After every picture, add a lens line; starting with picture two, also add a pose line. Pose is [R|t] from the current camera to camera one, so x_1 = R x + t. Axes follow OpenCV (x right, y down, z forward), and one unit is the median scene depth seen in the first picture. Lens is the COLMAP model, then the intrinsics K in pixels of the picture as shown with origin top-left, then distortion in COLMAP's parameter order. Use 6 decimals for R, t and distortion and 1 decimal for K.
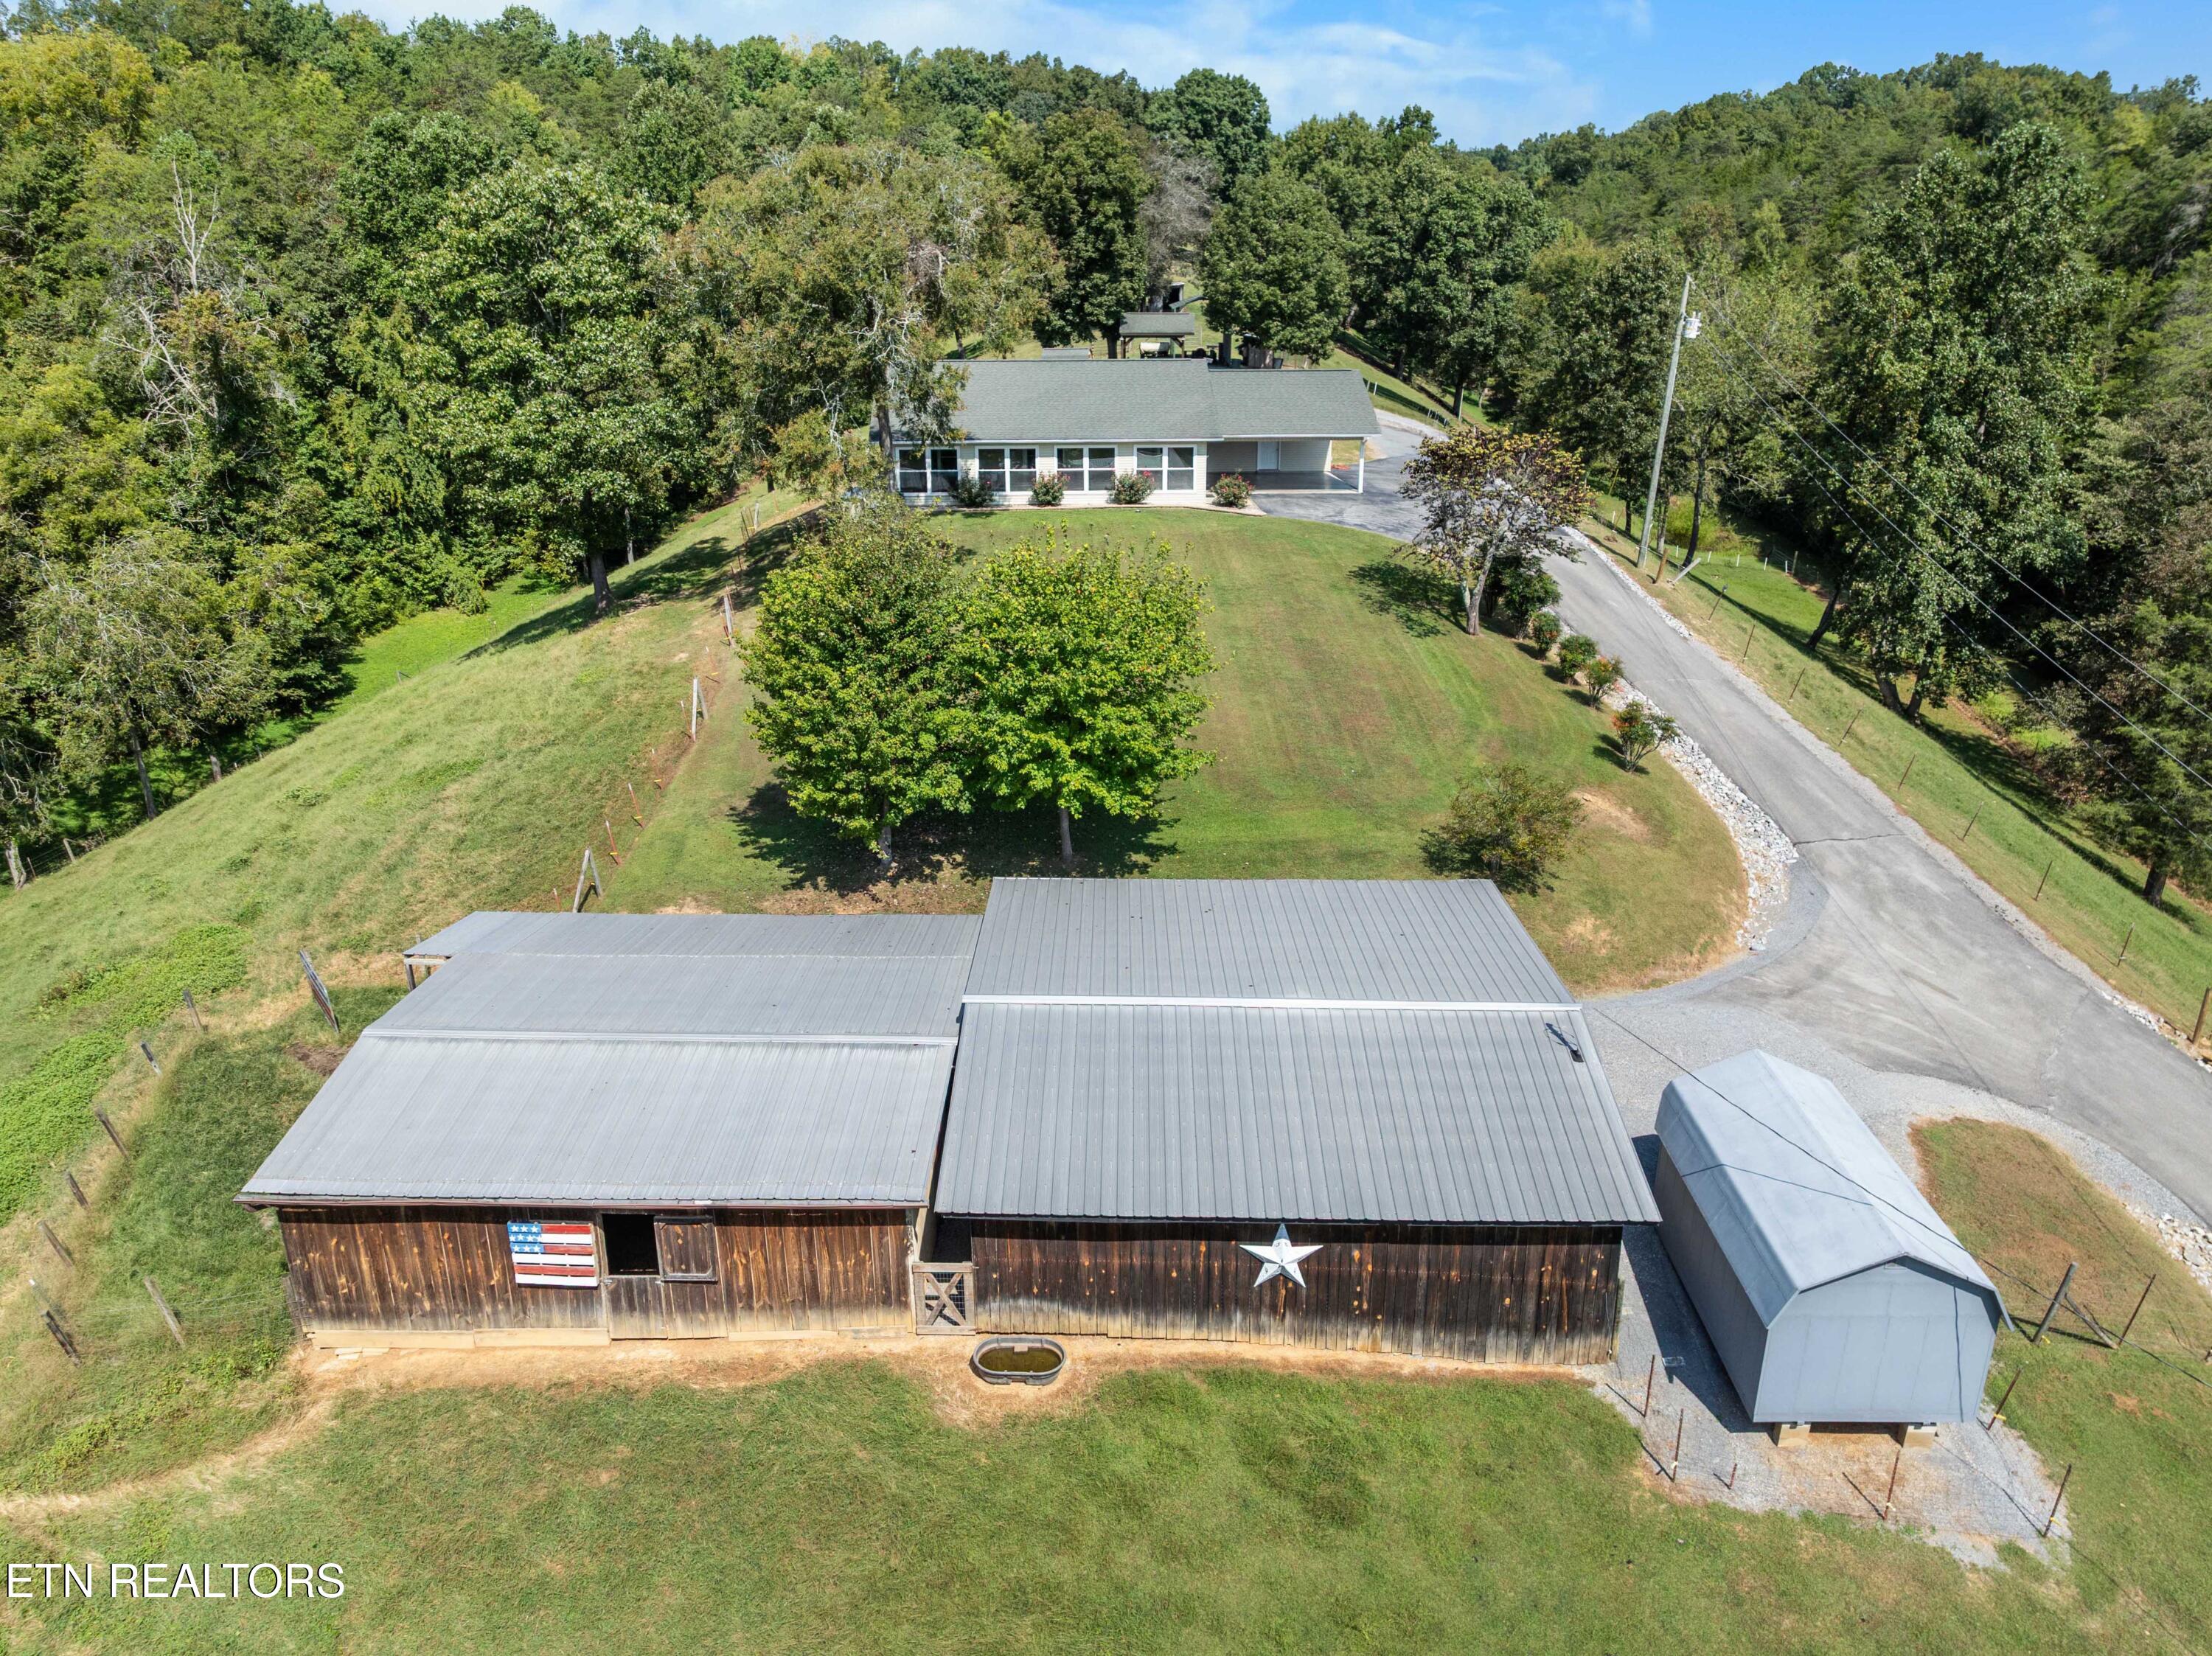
lens RADIAL K [[1574.7, 0, 1111.4], [0, 1574.7, 834.2], [0, 0, 1]] dist [-0.033562, -0.003445]
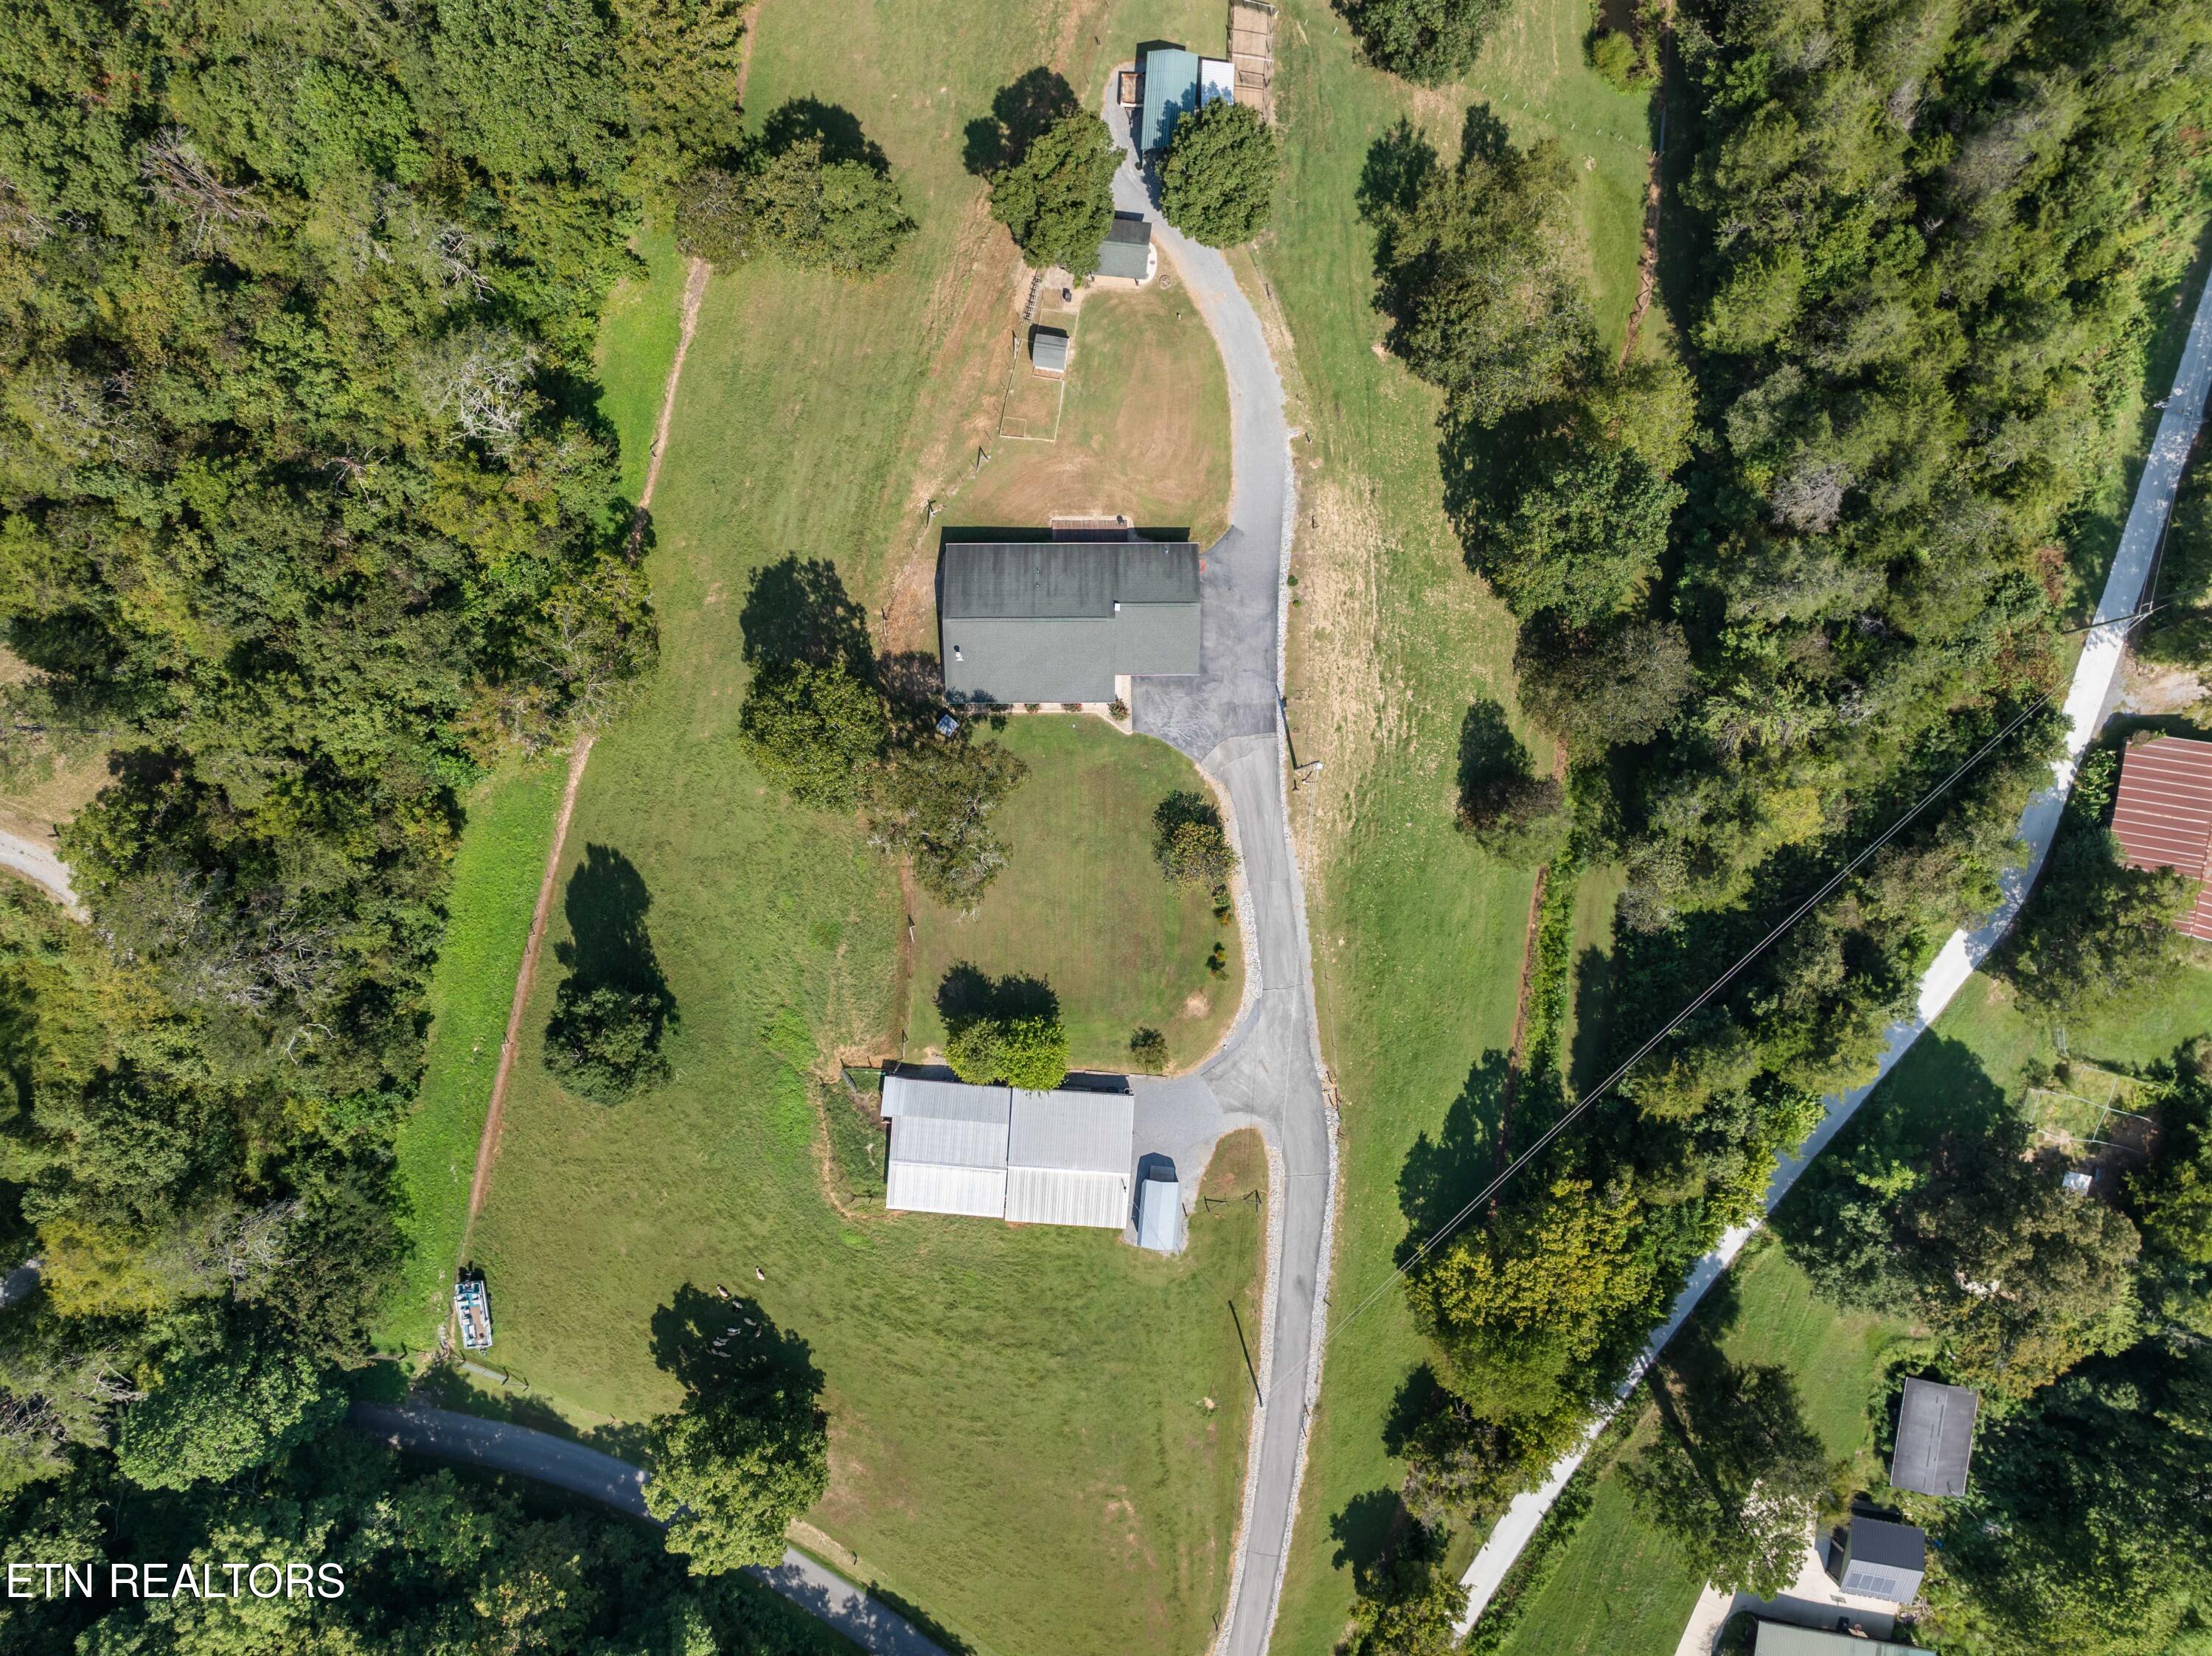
lens RADIAL K [[1561.1, 0, 1109.6], [0, 1561.1, 835.2], [0, 0, 1]] dist [-0.035419, -0.001292]
pose [[0.998322, 0.057557, -0.006420, 0.086487], [-0.014552, 0.356598, 0.934145, -2.099960], [0.056056, -0.932483, 0.356837, 0.095891]]
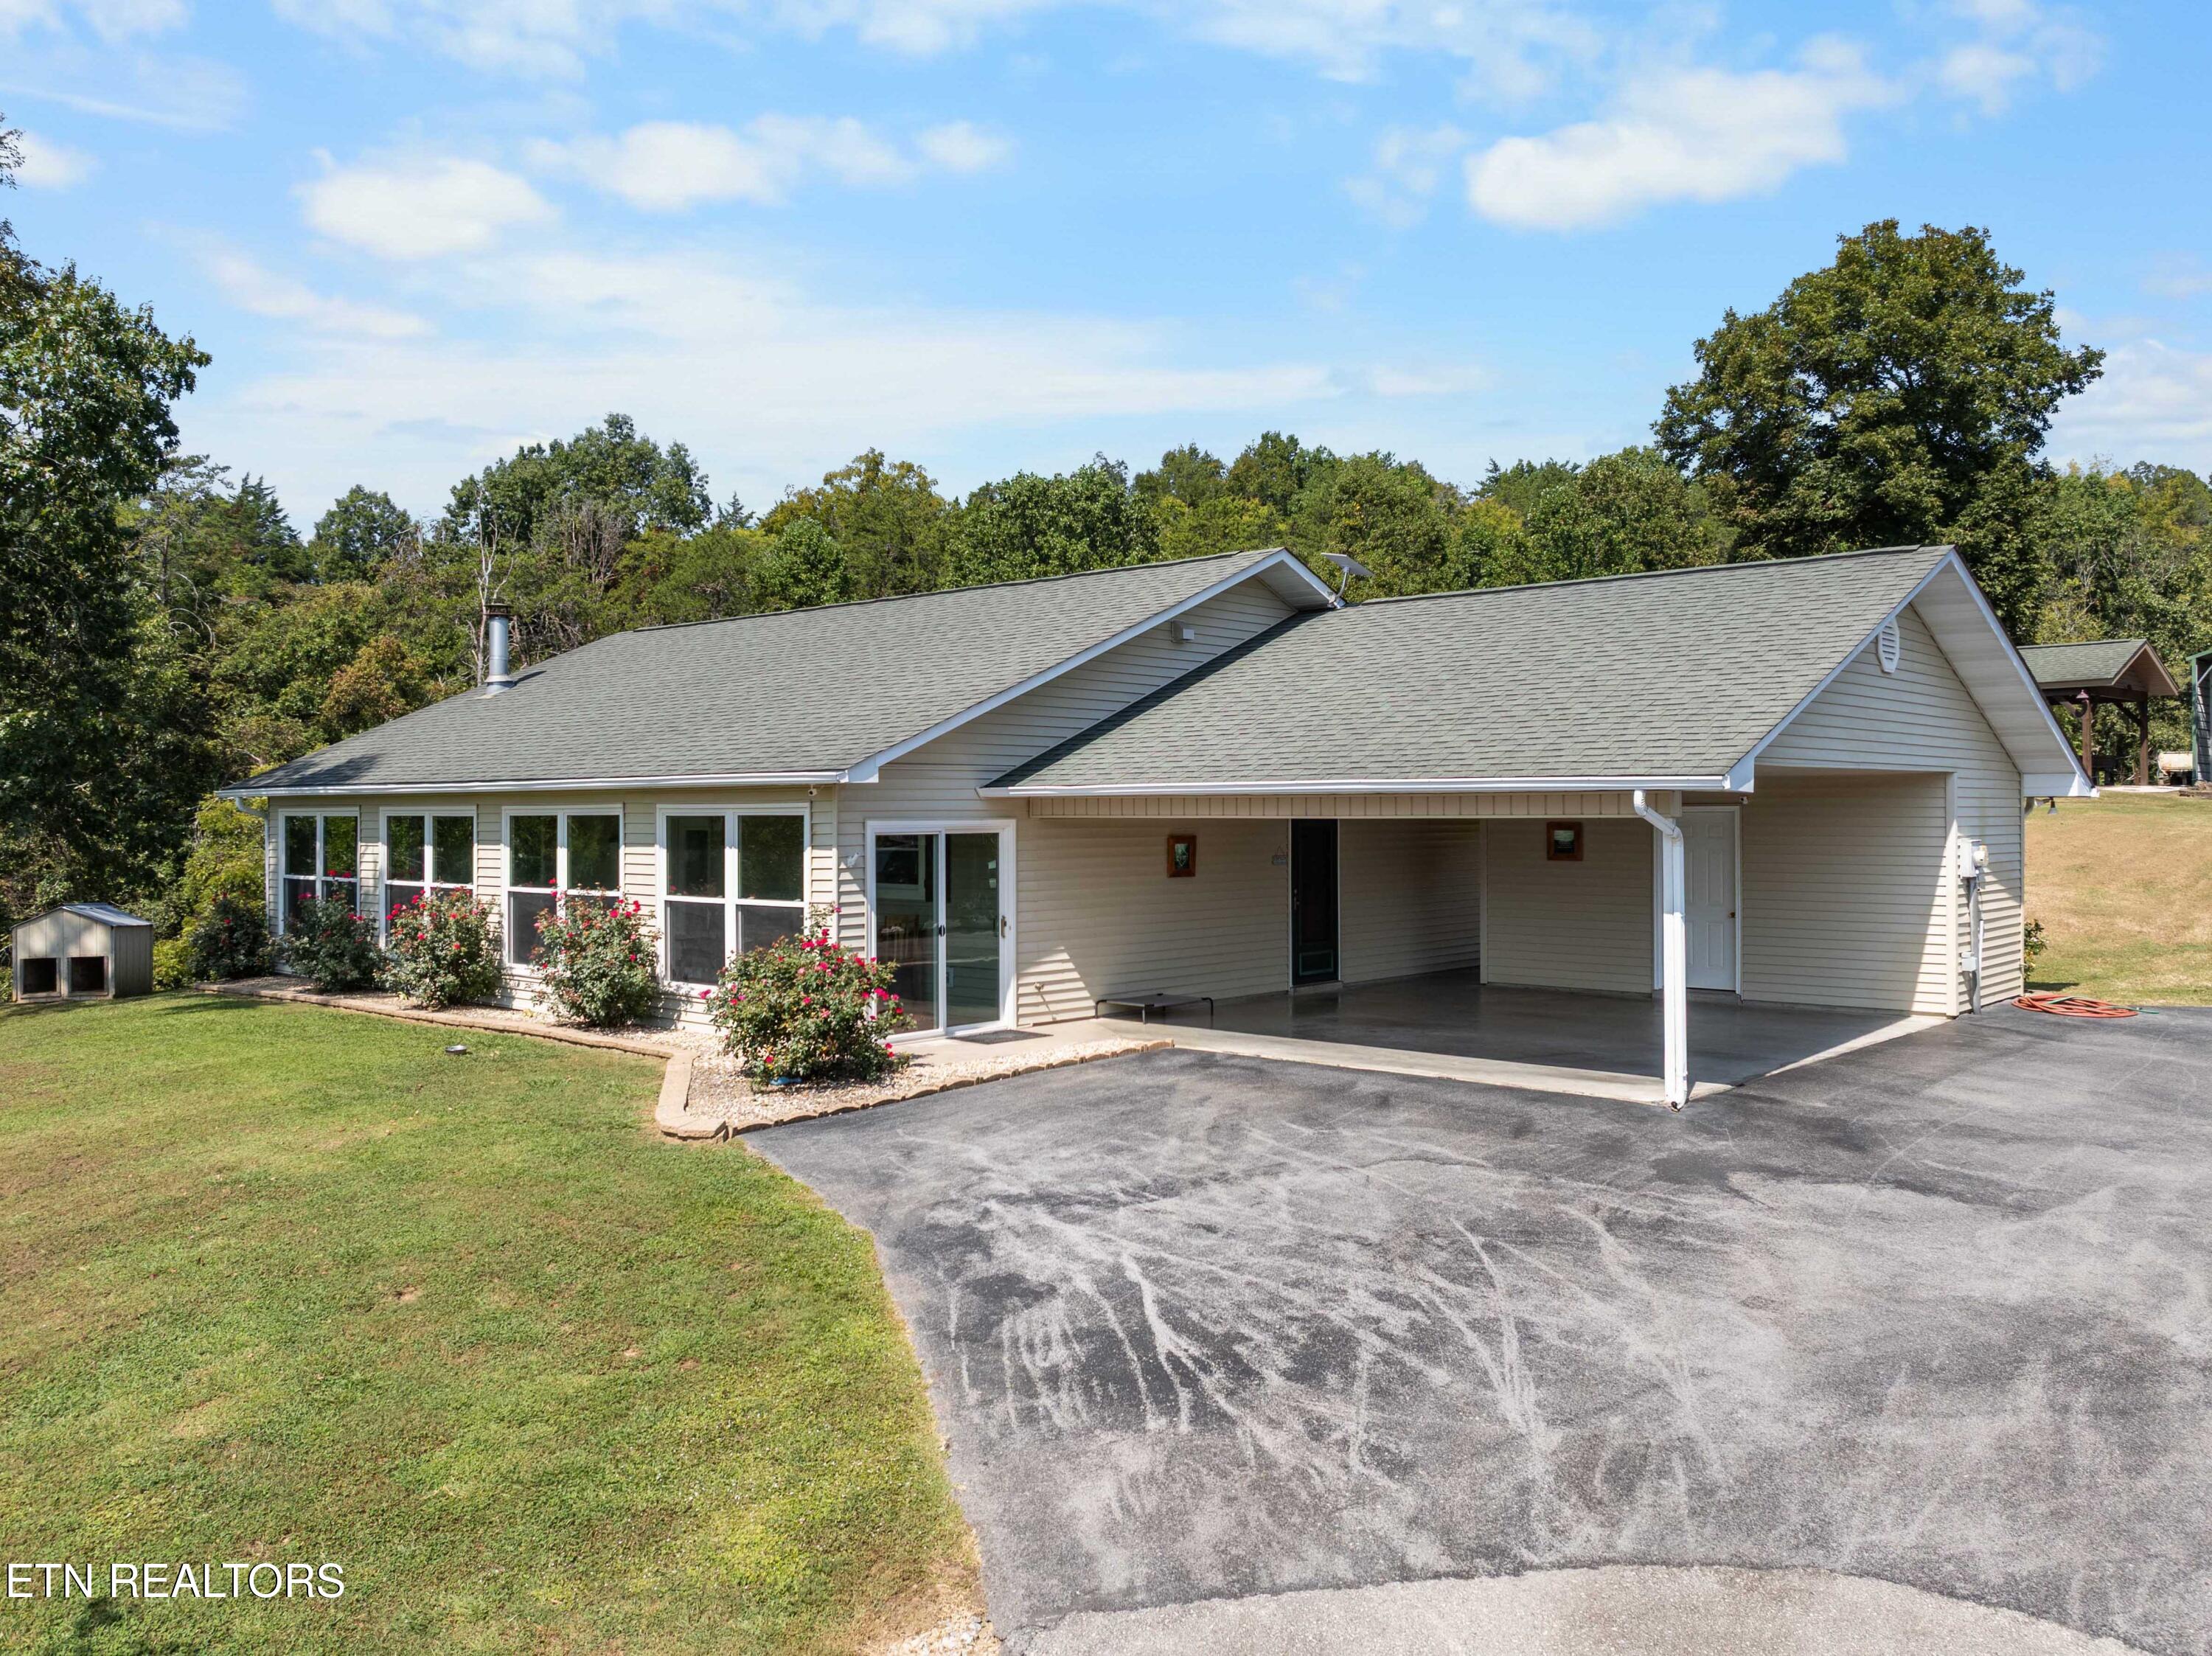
lens RADIAL K [[1737.4, 0, 1148.8], [0, 1737.4, 822.6], [0, 0, 1]] dist [-0.036229, -0.006957]
pose [[0.709117, 0.002933, -0.705085, 0.270639], [-0.239102, 0.941739, -0.236552, -0.196387], [0.663313, 0.336331, 0.668504, 0.860604]]
